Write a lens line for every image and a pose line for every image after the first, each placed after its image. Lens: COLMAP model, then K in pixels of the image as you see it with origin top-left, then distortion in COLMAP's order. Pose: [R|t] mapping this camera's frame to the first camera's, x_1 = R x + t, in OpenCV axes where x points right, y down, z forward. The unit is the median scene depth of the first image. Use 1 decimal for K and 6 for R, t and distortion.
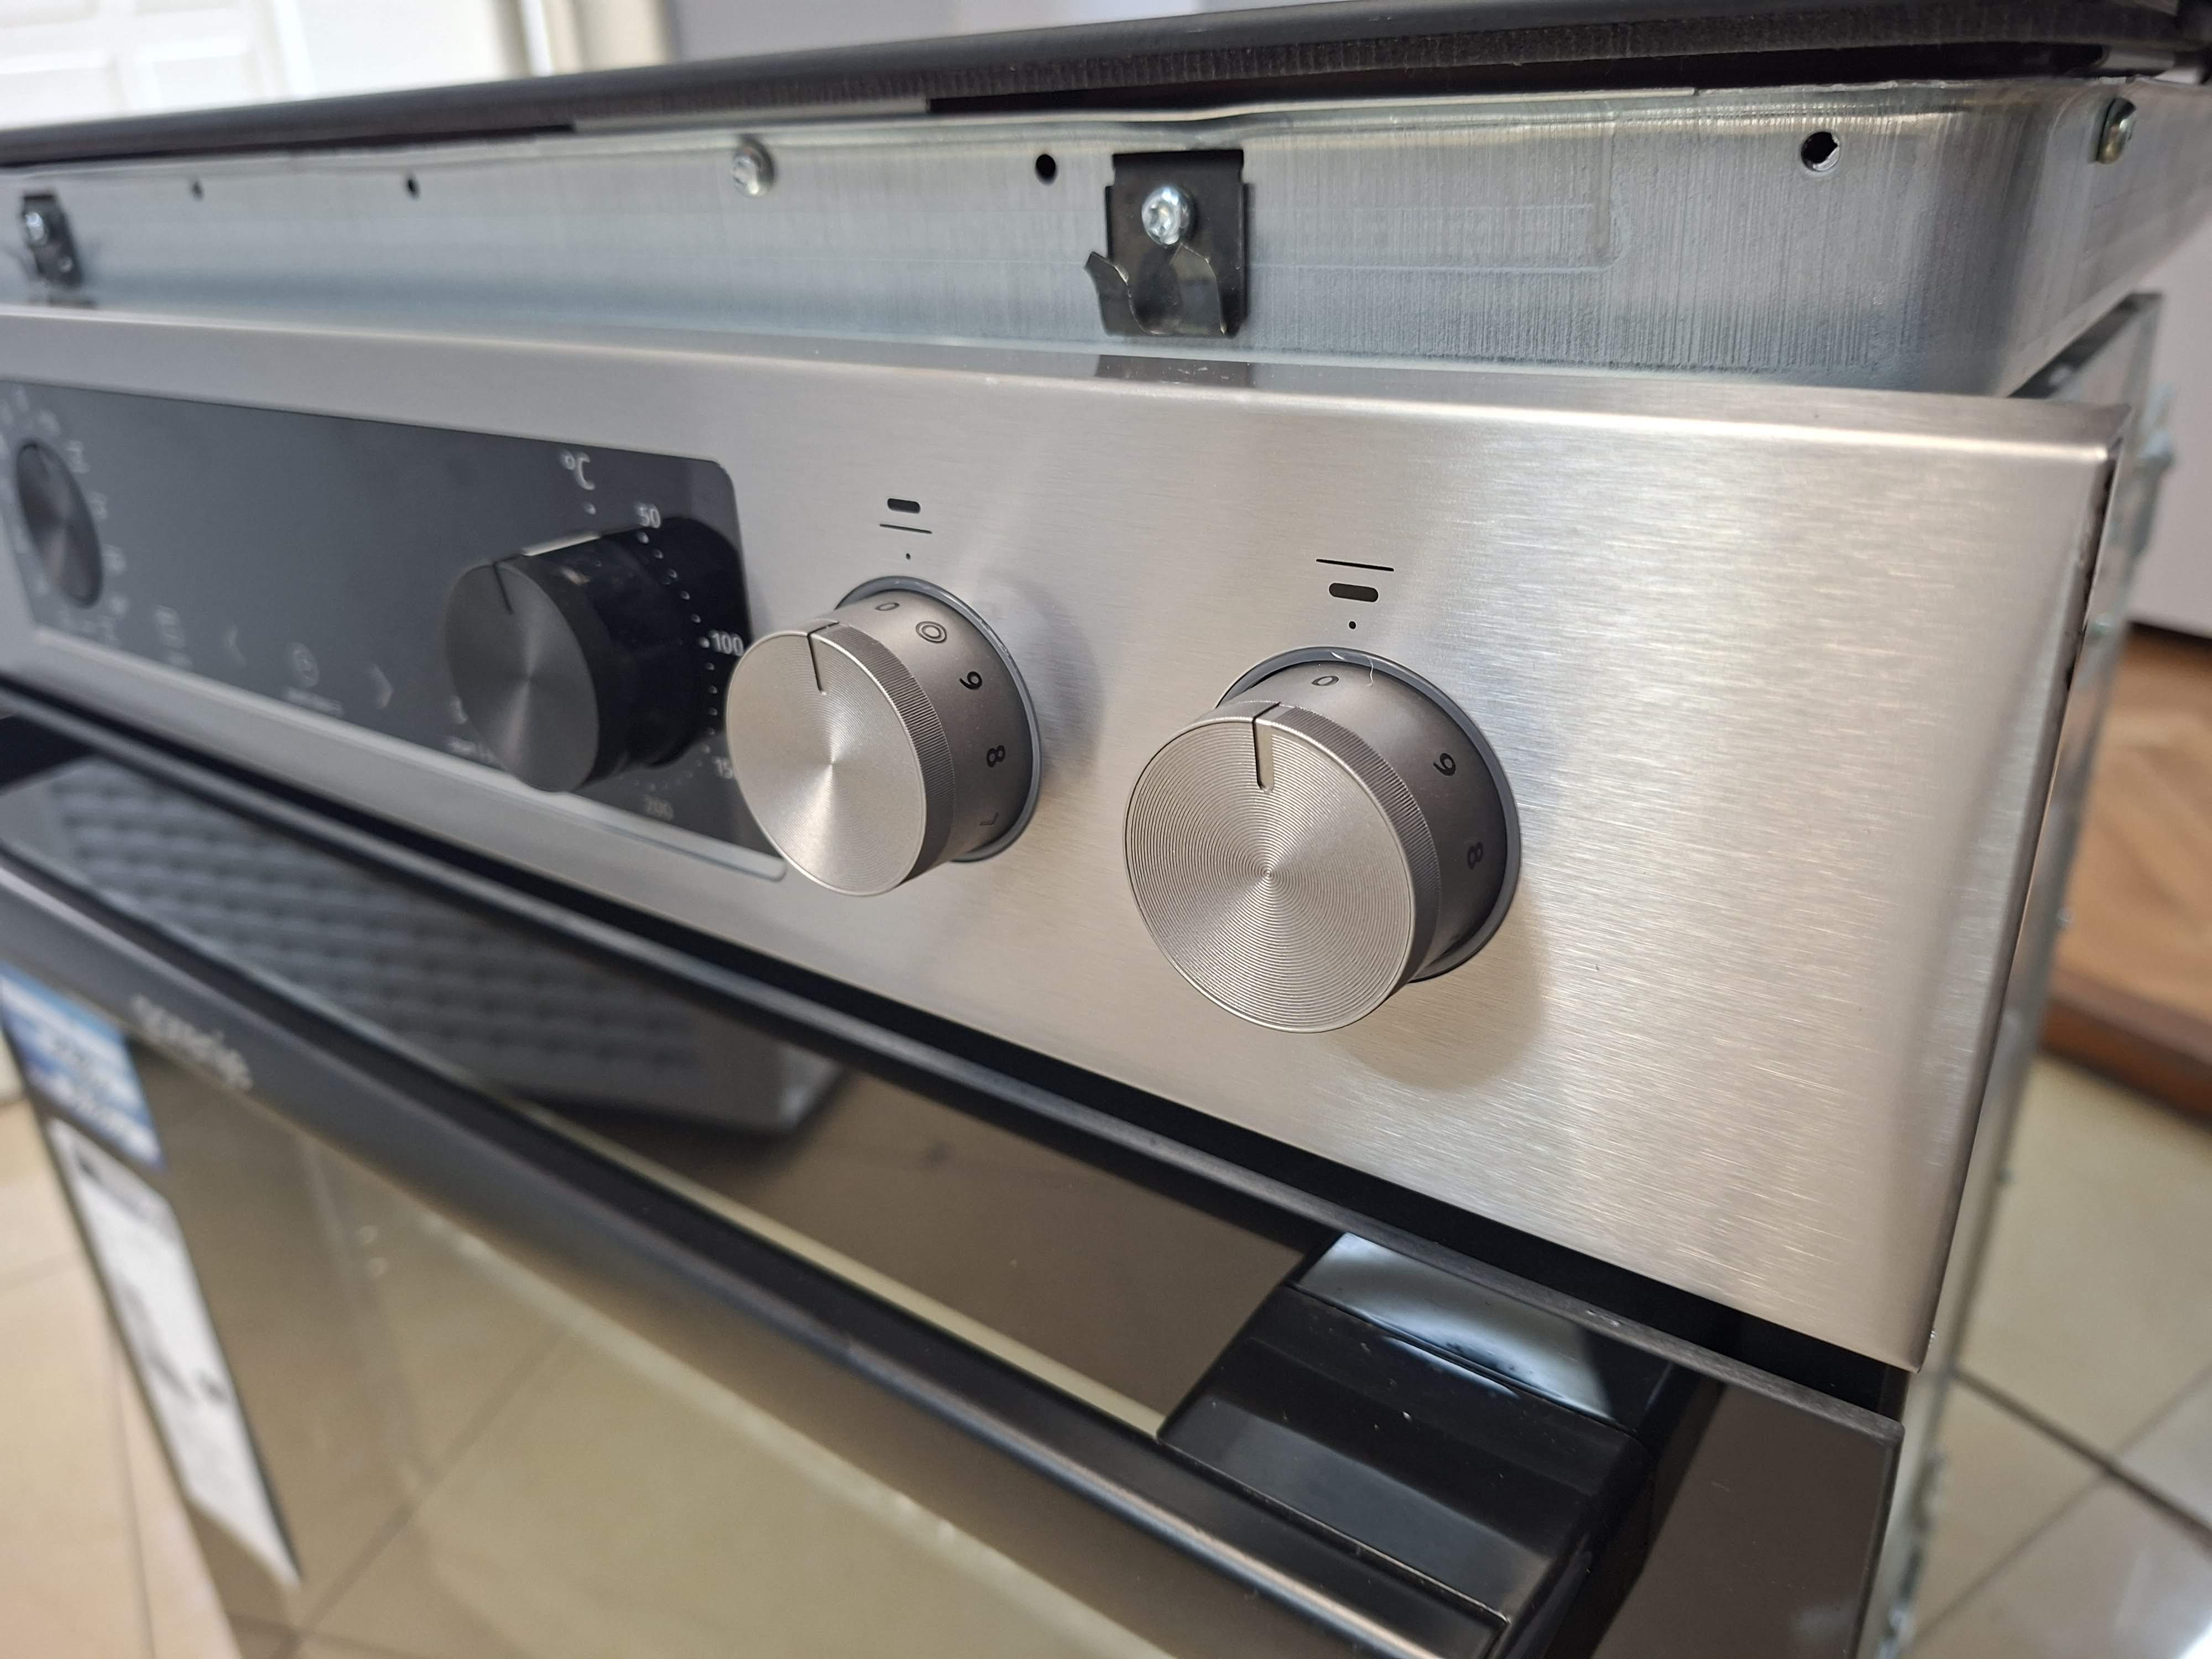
lens RADIAL K [[1568.0, 0, 1110.0], [0, 1568.0, 842.8], [0, 0, 1]] dist [0.072249, -0.051081]
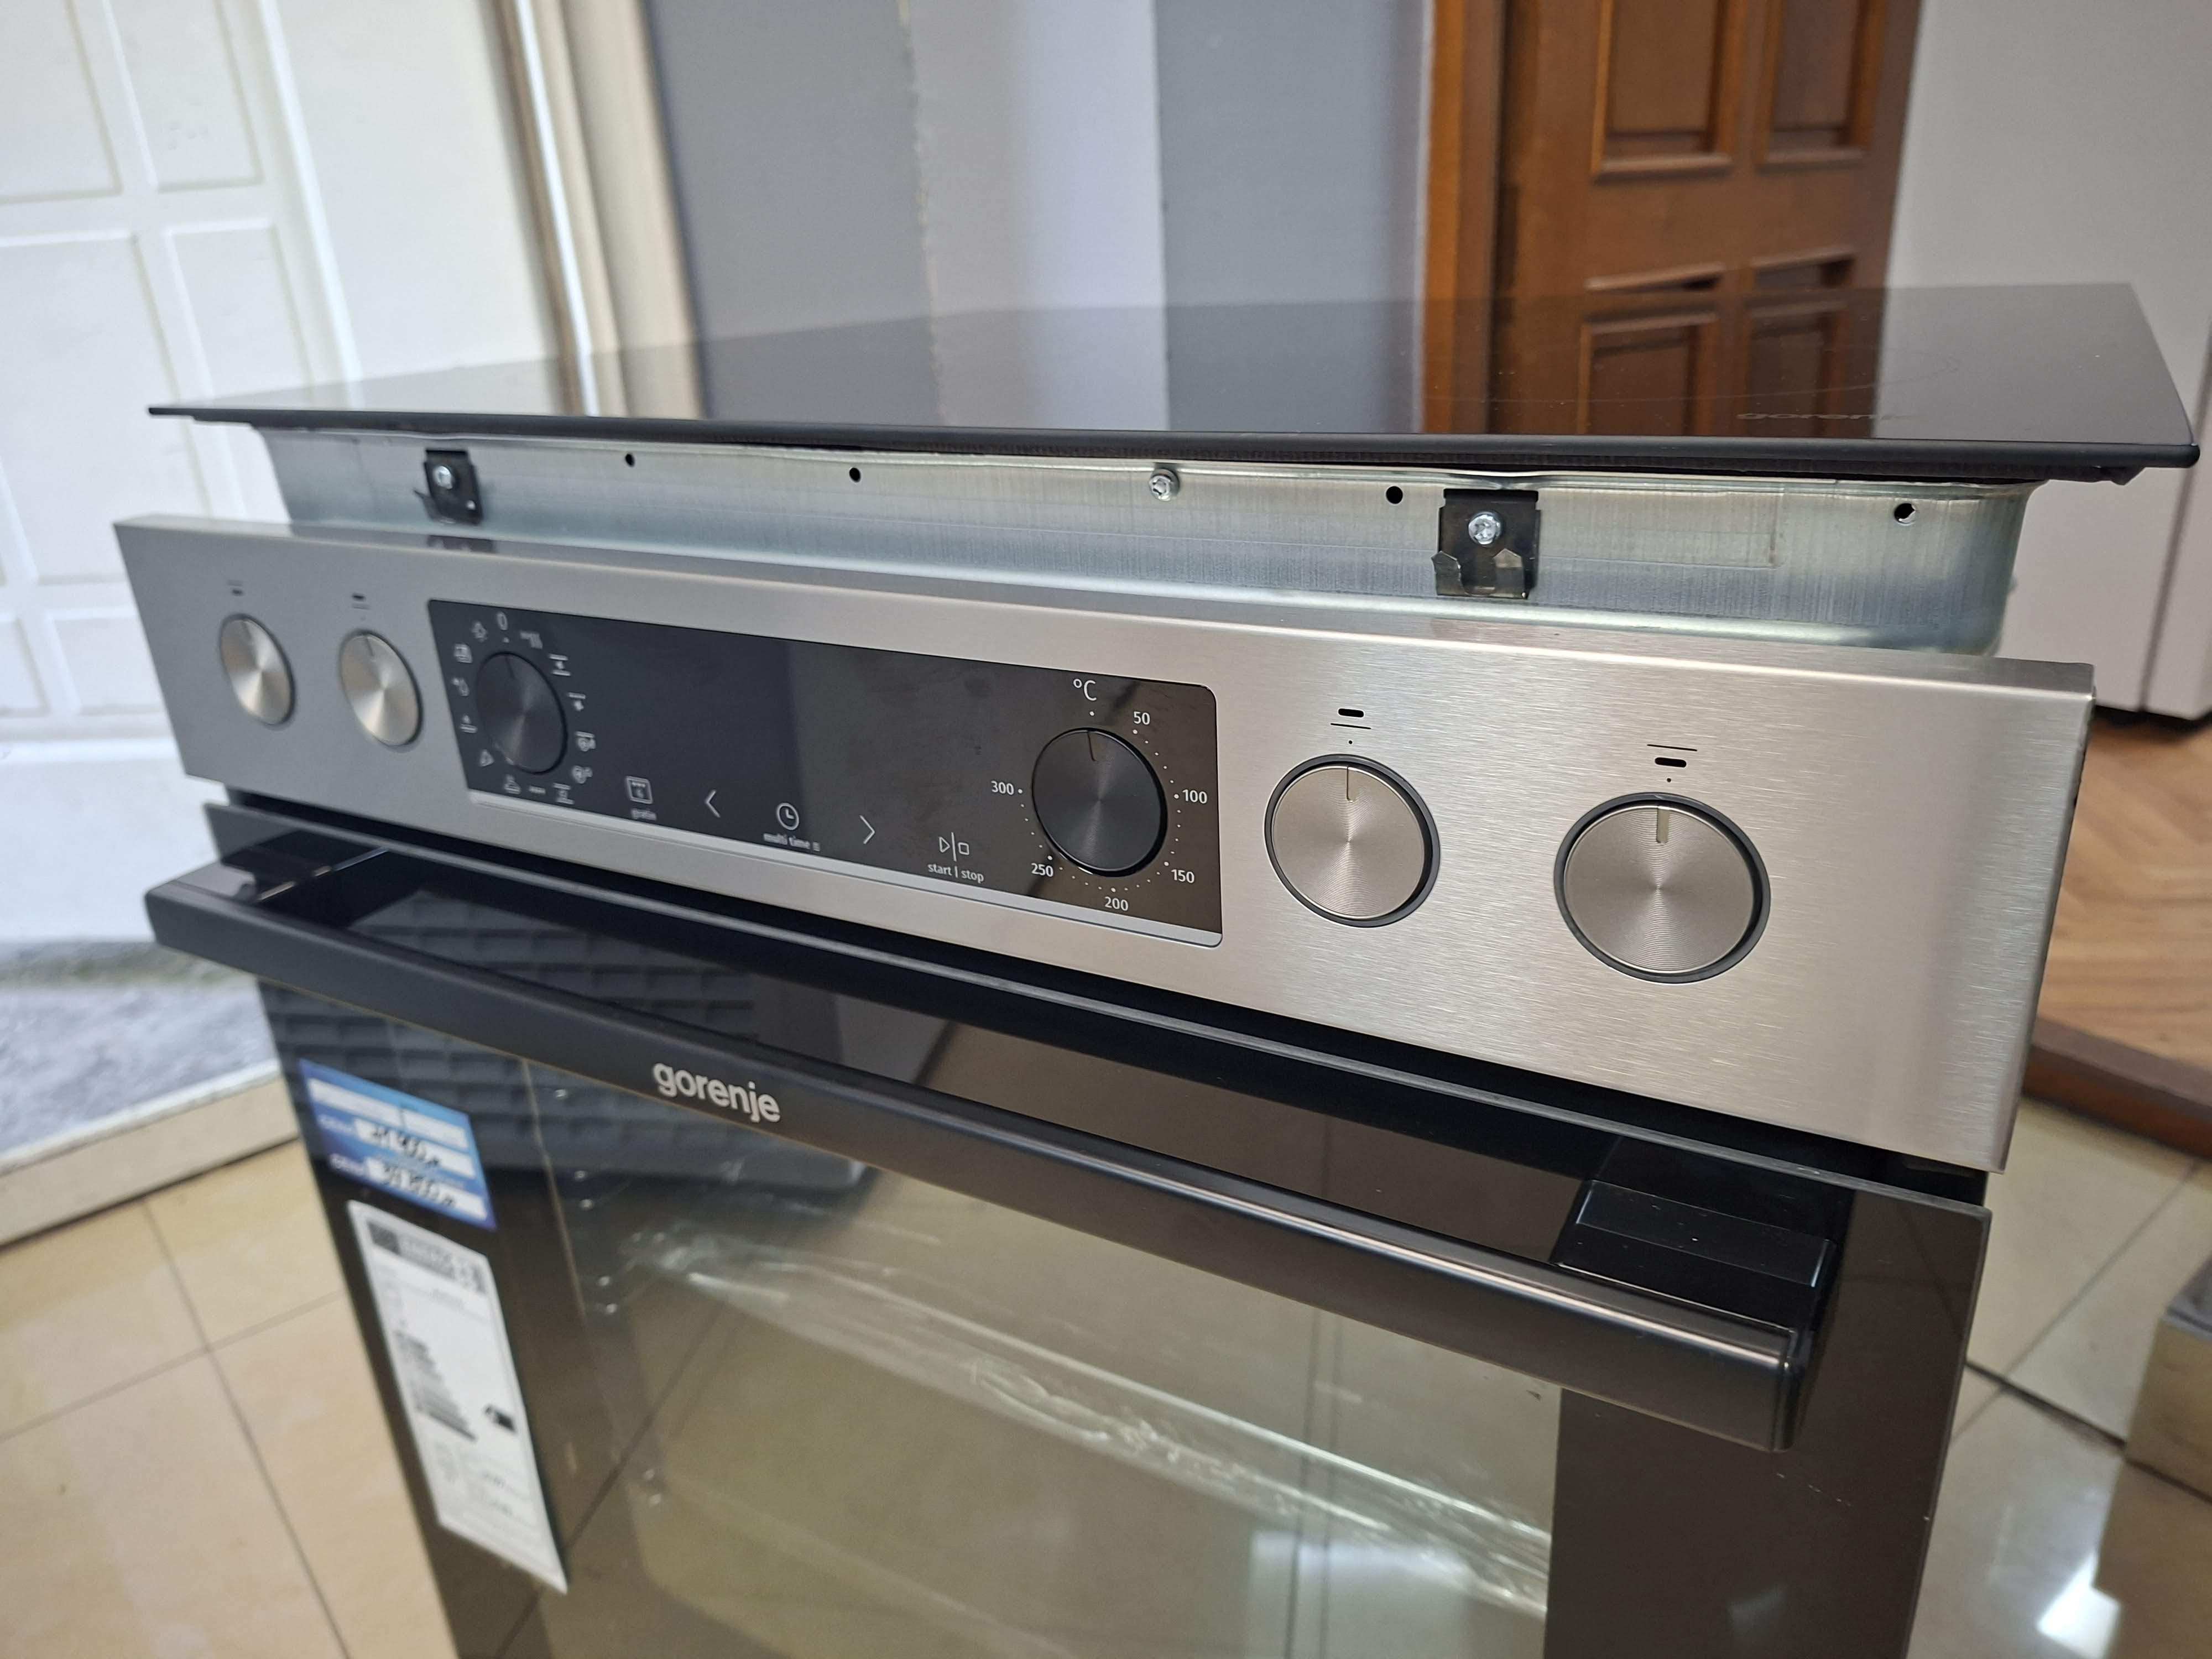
lens RADIAL K [[1568.0, 0, 1085.7], [0, 1568.0, 843.4], [0, 0, 1]] dist [0.072249, -0.051081]
pose [[0.994356, -0.045755, 0.095724, -0.534435], [0.050388, 0.997644, -0.046551, -0.015145], [-0.093369, 0.051111, 0.994319, -0.555674]]
